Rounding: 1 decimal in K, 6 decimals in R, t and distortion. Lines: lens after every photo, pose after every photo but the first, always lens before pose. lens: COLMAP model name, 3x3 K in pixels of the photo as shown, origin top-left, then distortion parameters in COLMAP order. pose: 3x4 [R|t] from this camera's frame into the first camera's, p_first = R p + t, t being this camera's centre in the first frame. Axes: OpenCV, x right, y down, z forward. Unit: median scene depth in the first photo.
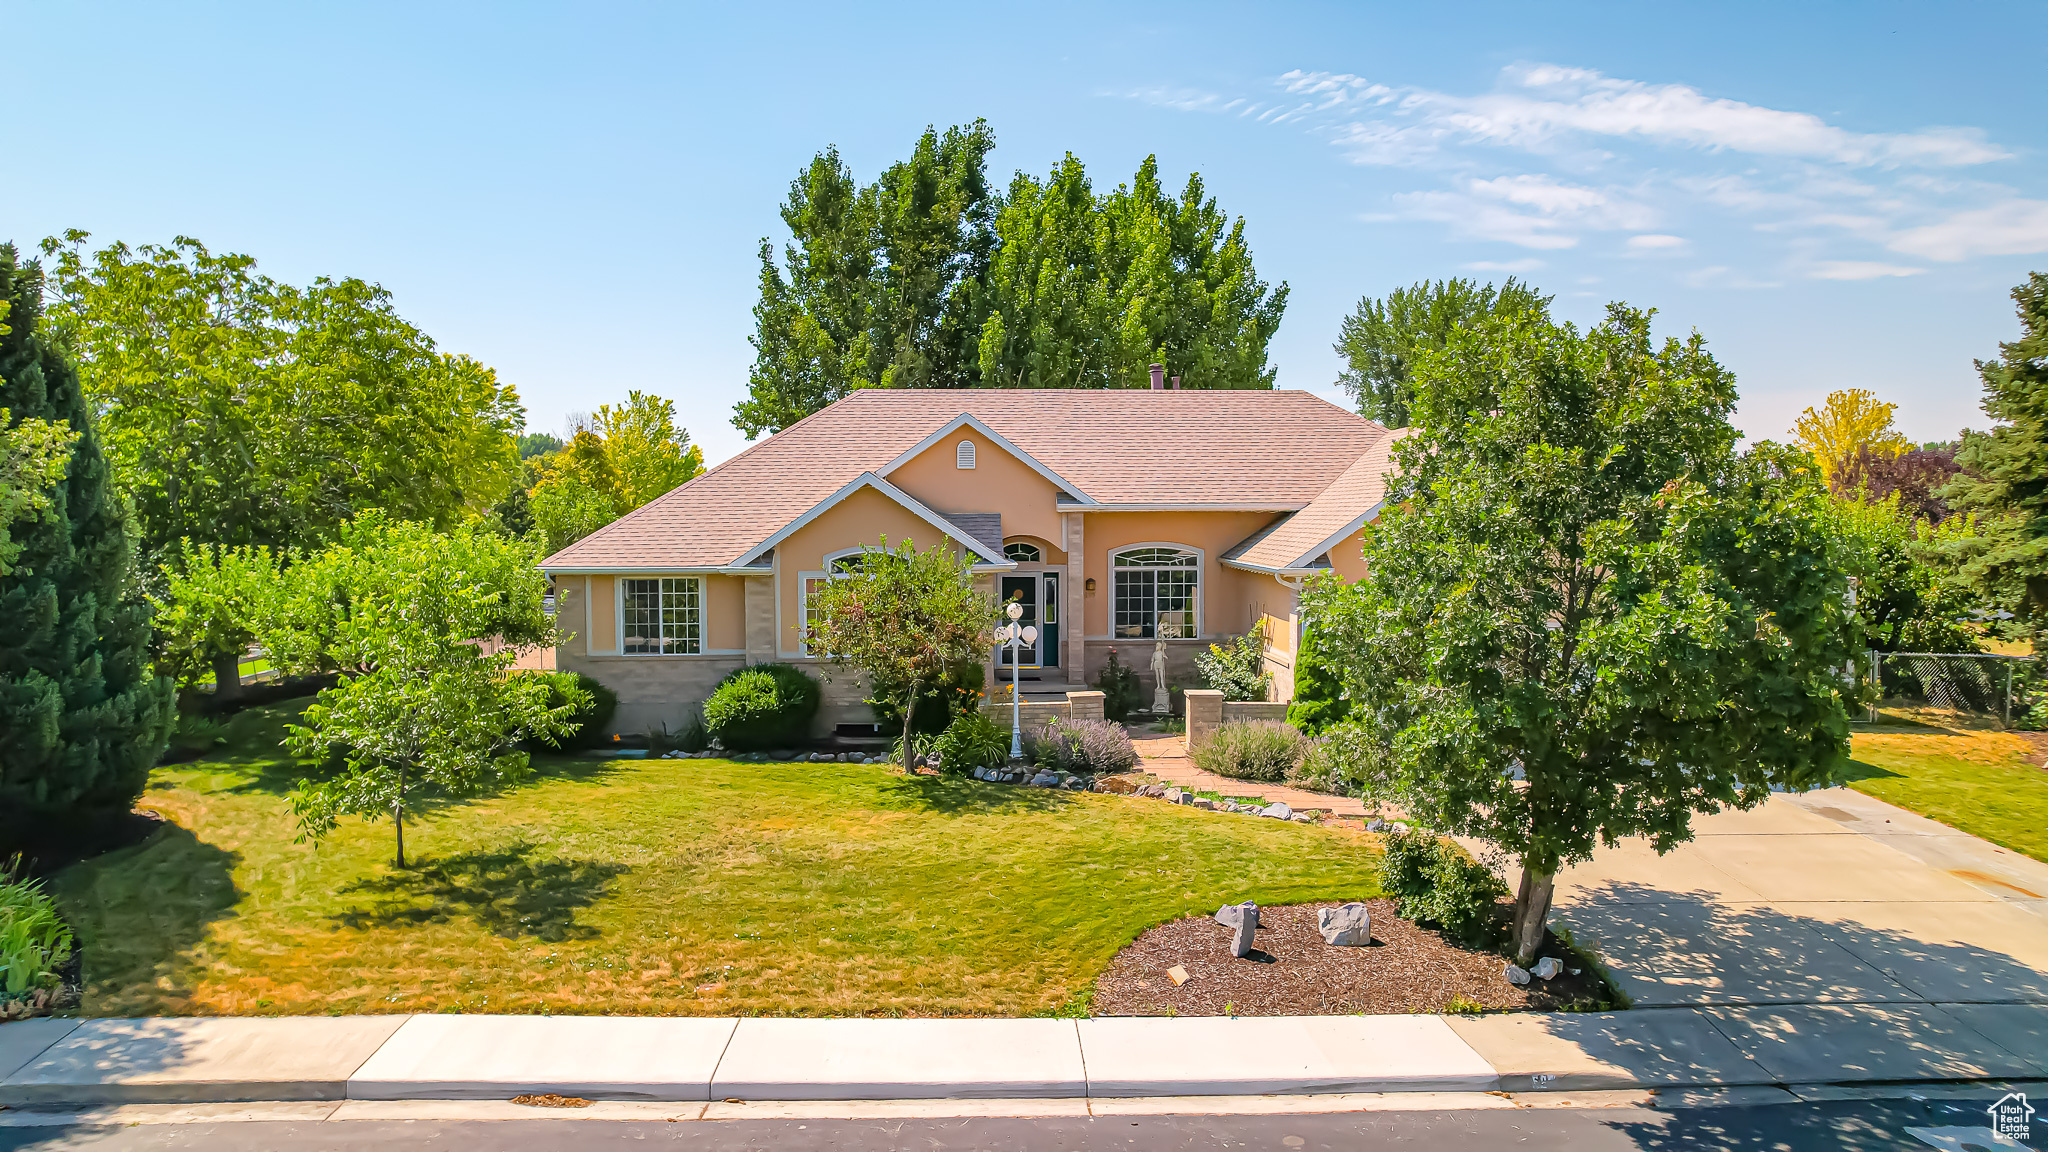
lens RADIAL K [[1314.6, 0, 1028.1], [0, 1314.6, 570.8], [0, 0, 1]] dist [-0.081123, 0.076354]
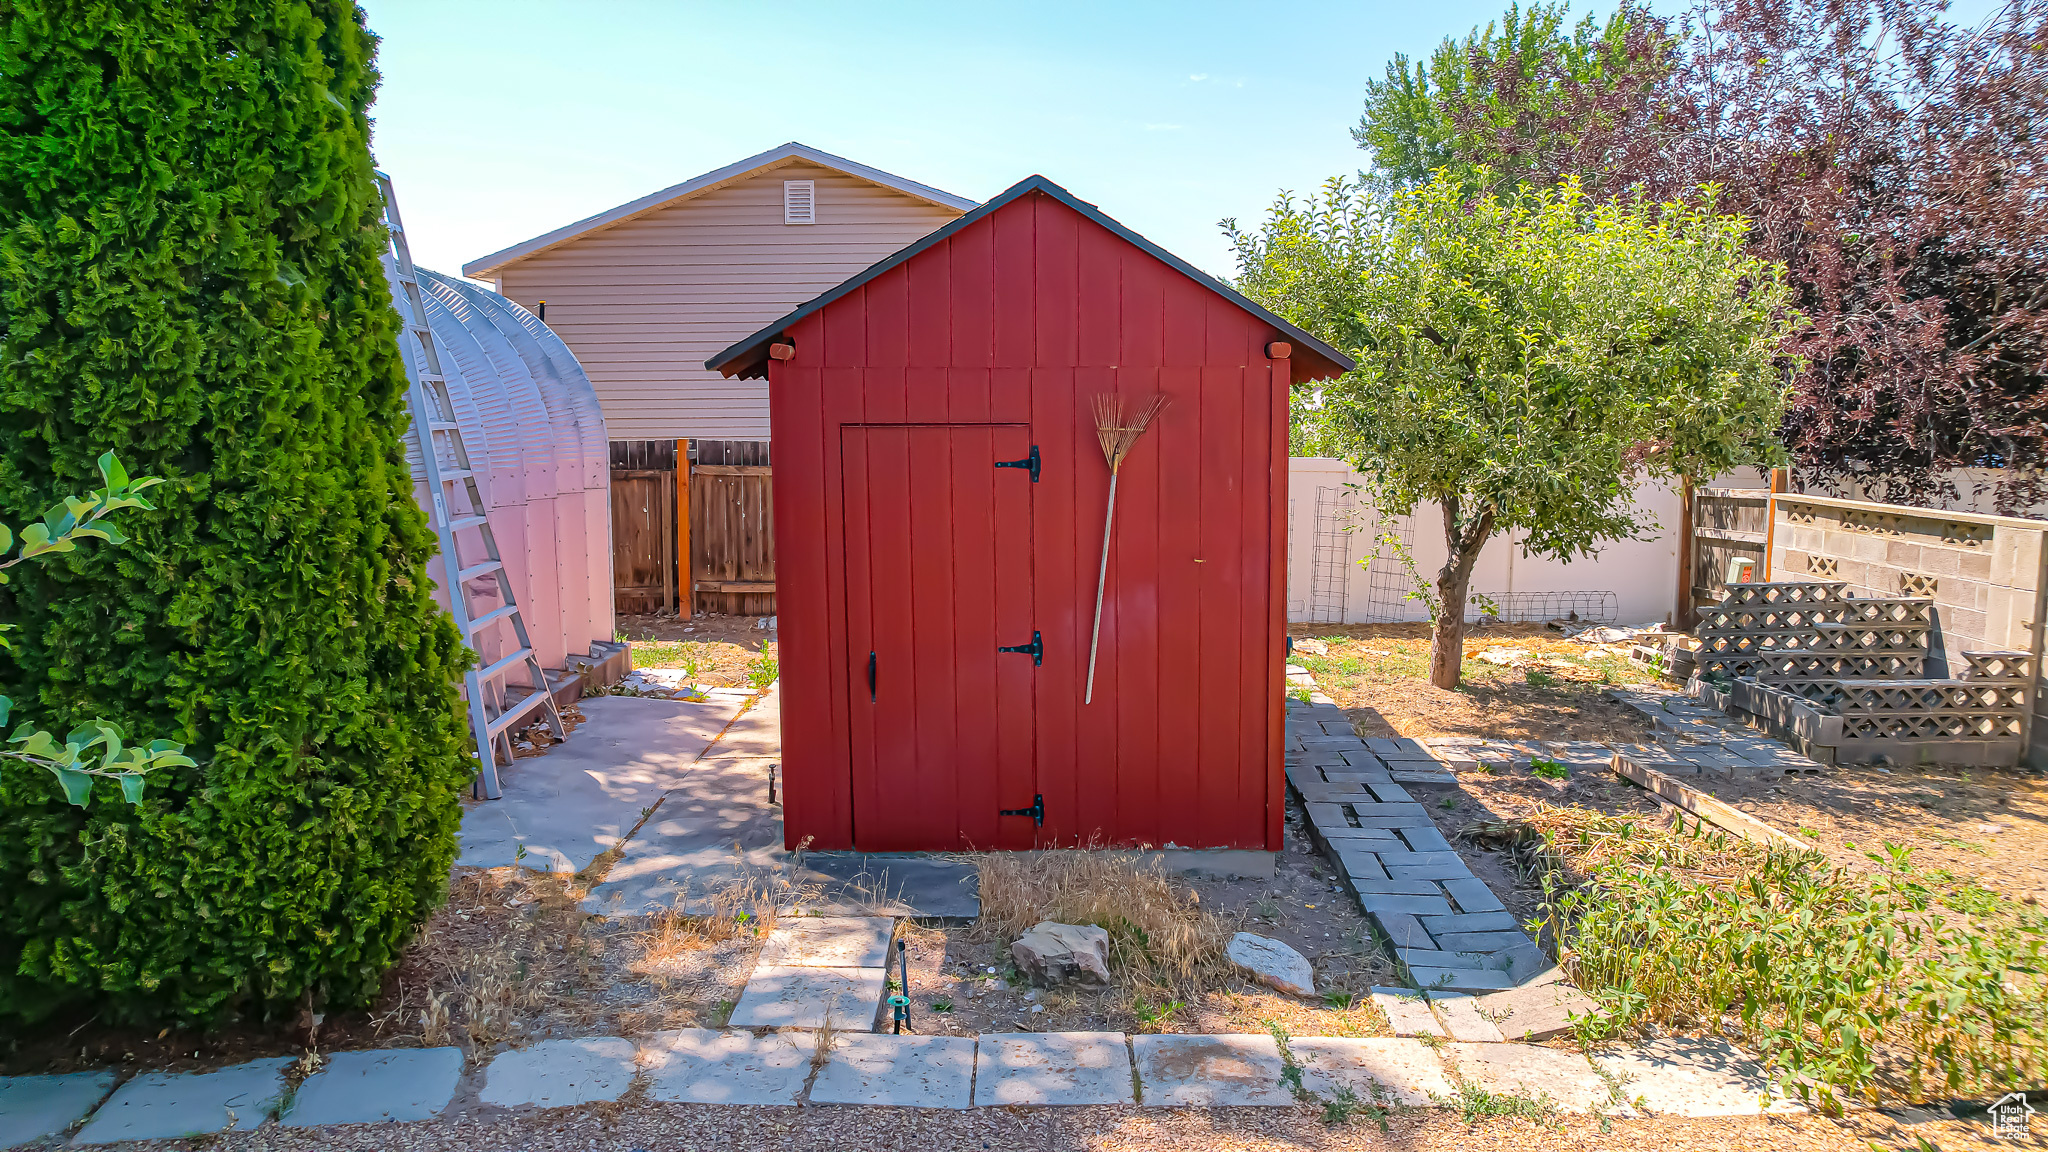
lens RADIAL K [[1309.4, 0, 1030.0], [0, 1309.4, 584.4], [0, 0, 1]] dist [-0.089124, 0.079849]
pose [[0.999142, 0.003401, -0.041277, 0.671824], [0.000334, 0.995928, 0.090157, 0.019823], [0.041416, -0.090093, 0.995072, 2.123070]]
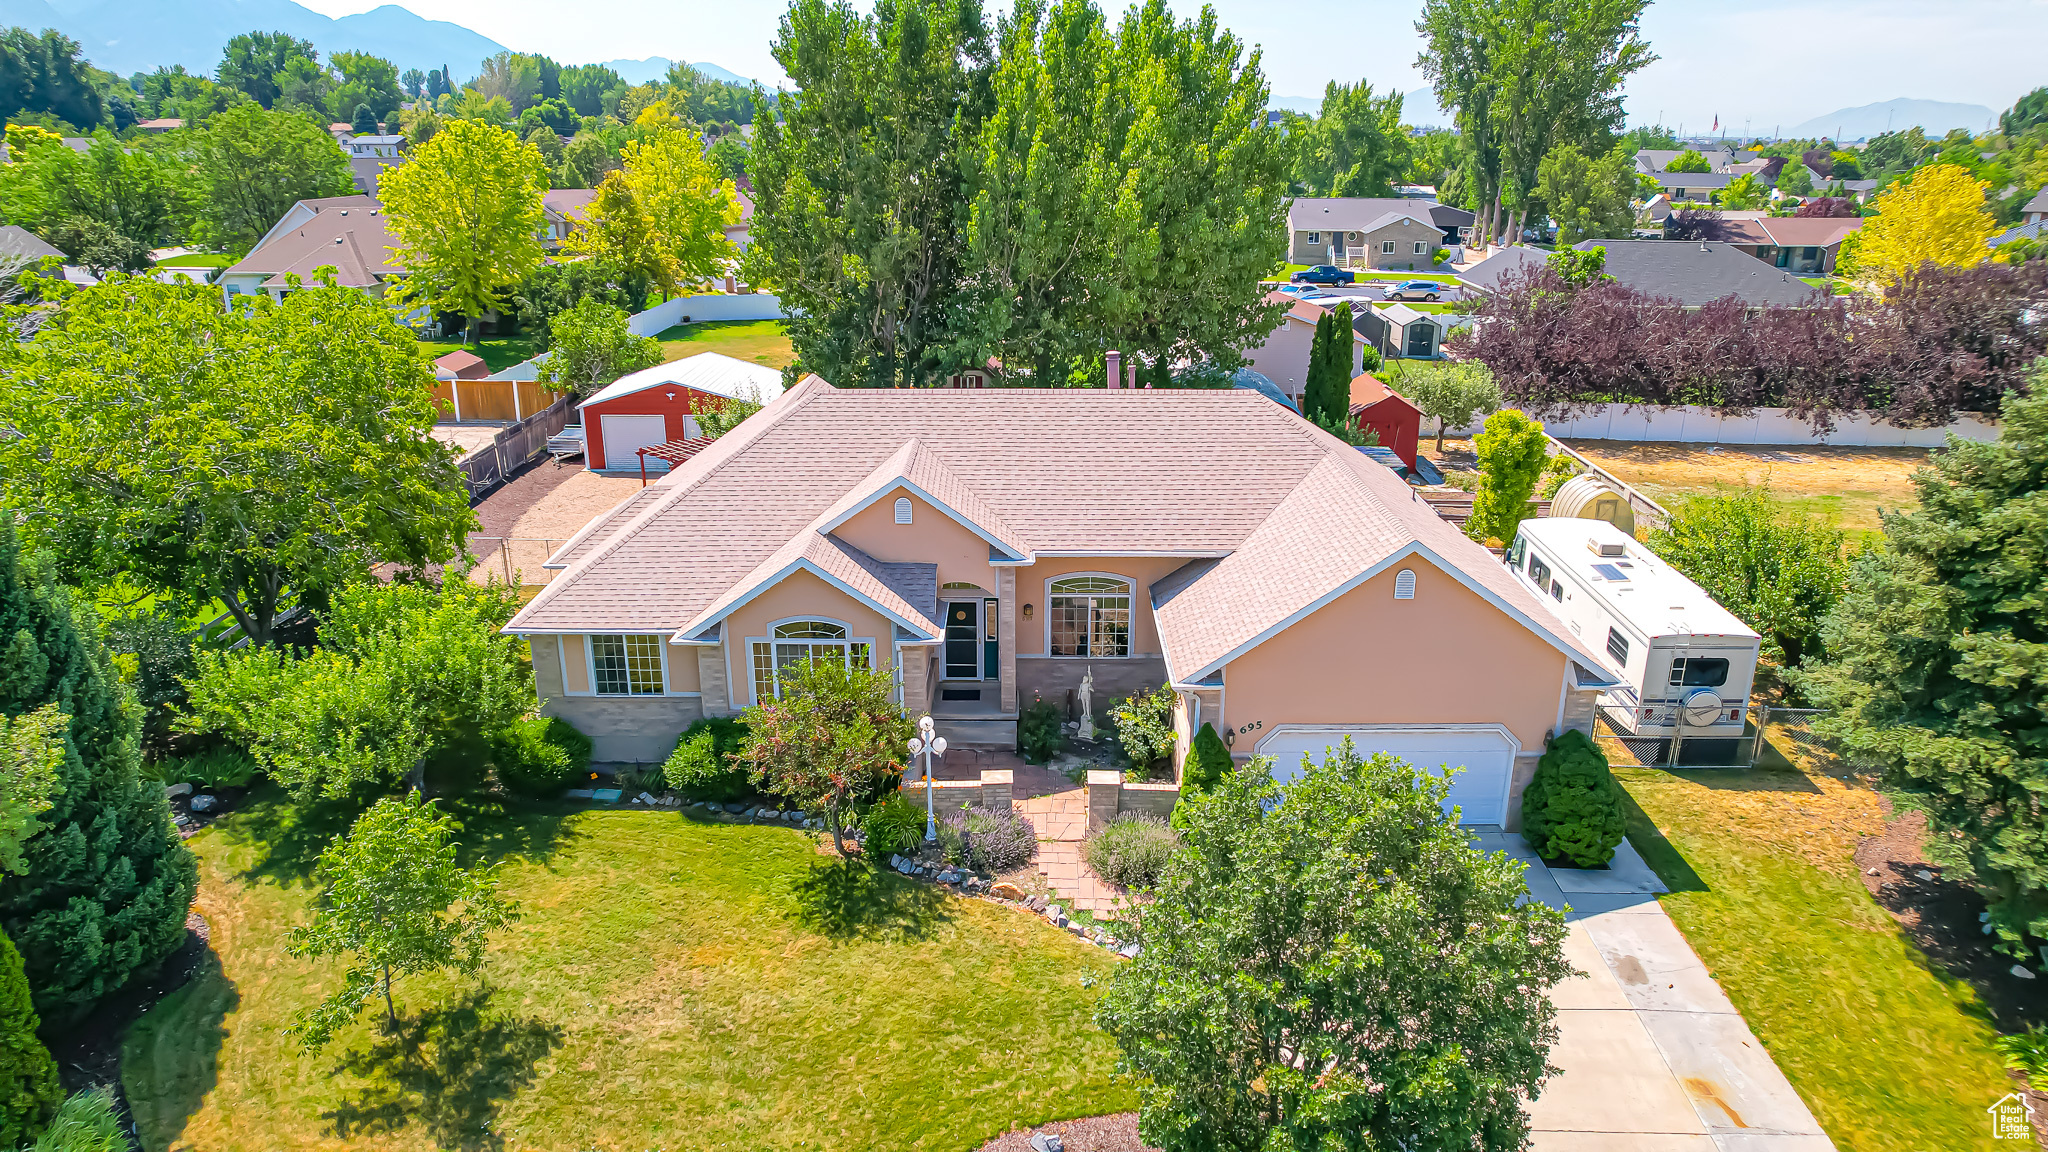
lens RADIAL K [[1314.6, 0, 1028.1], [0, 1314.6, 570.8], [0, 0, 1]] dist [-0.081123, 0.076354]
pose [[0.998321, 0.022972, -0.053182, 0.130487], [-0.007026, 0.959254, 0.282456, -0.403235], [0.057504, -0.281608, 0.957805, -0.016627]]
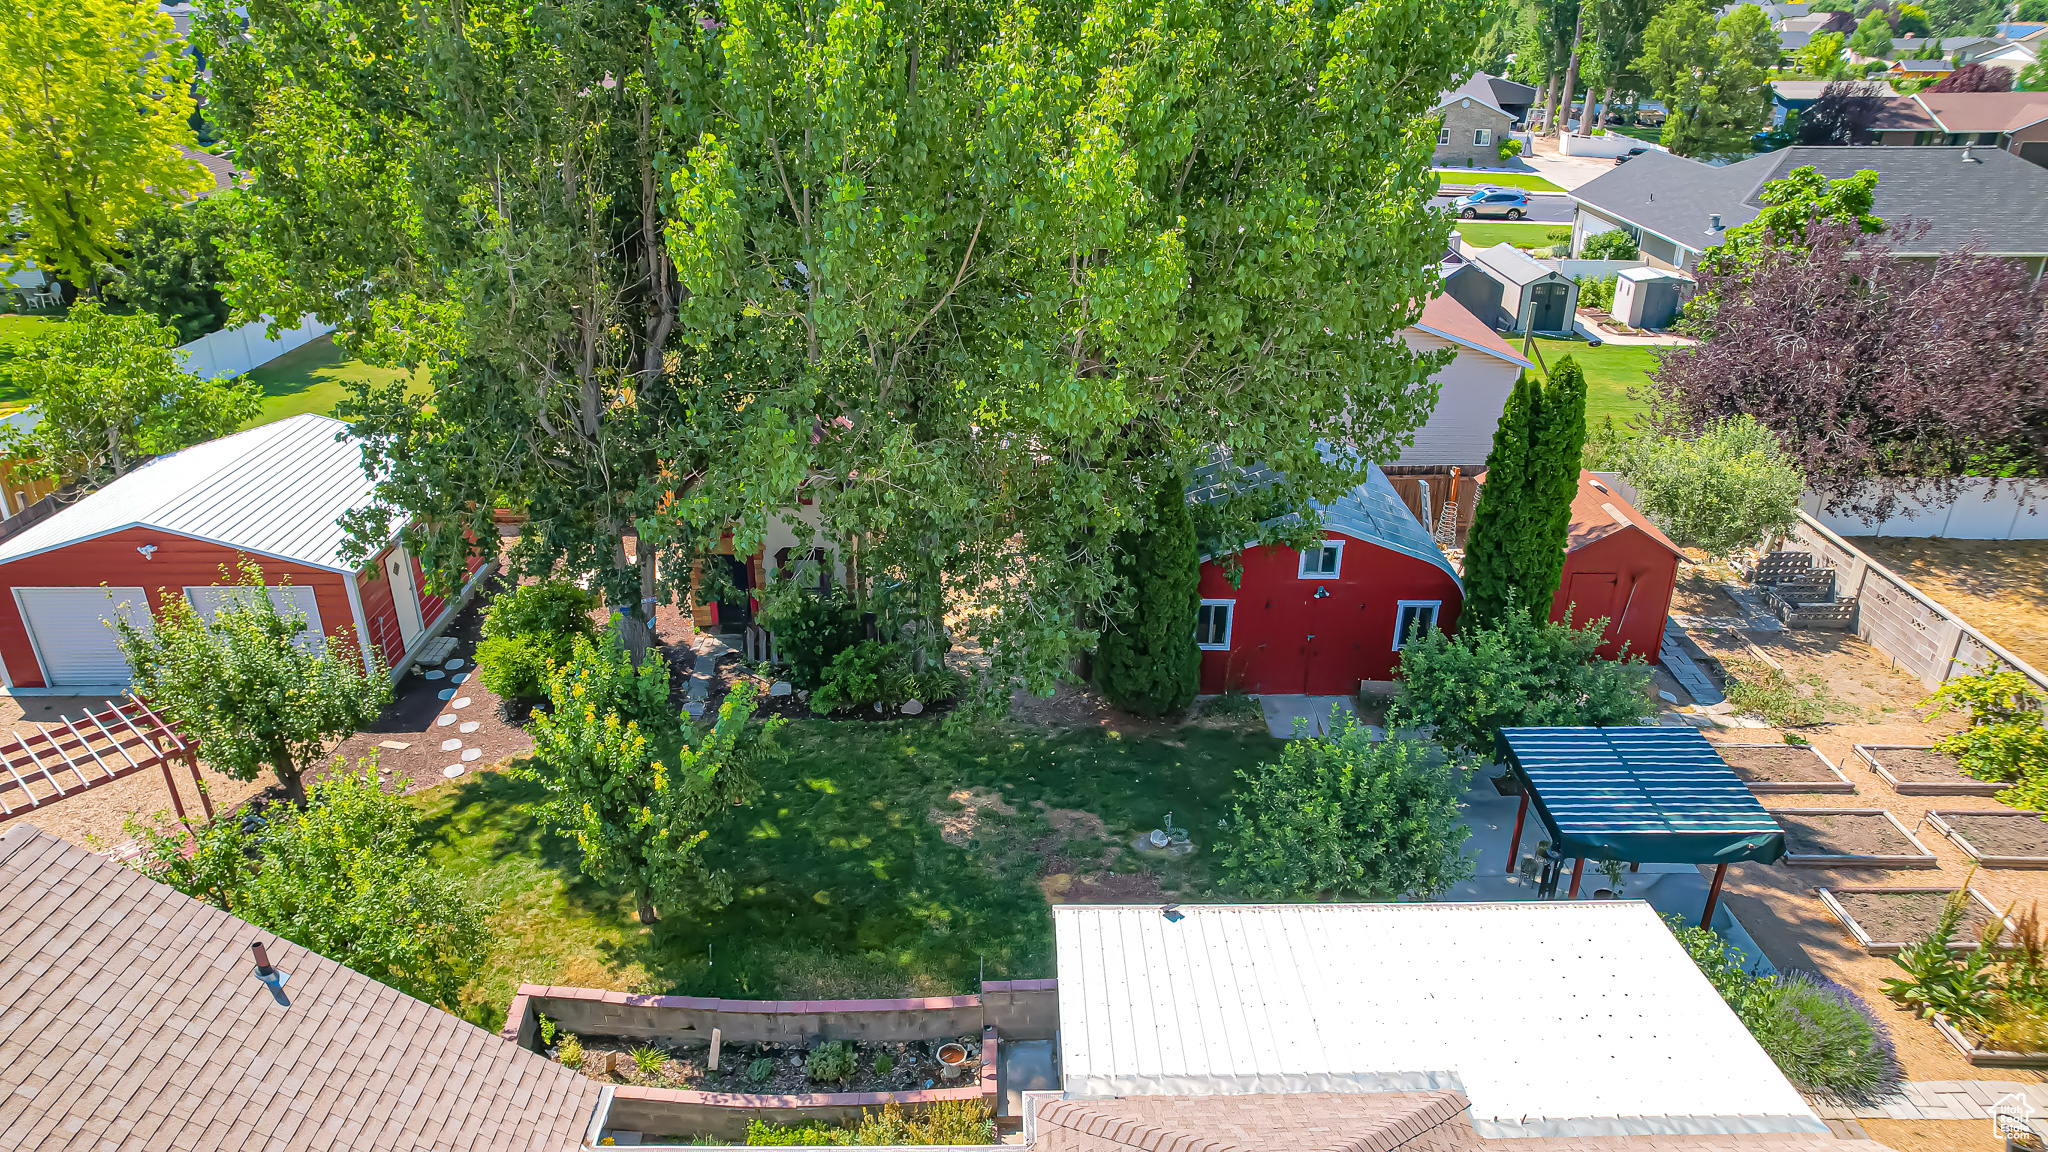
lens RADIAL K [[1309.4, 0, 1030.0], [0, 1309.4, 584.4], [0, 0, 1]] dist [-0.089124, 0.079849]
pose [[0.999344, 0.018032, -0.031407, 0.150879], [-0.004503, 0.922366, 0.386291, -0.442158], [0.035934, -0.385897, 0.921842, 1.280355]]
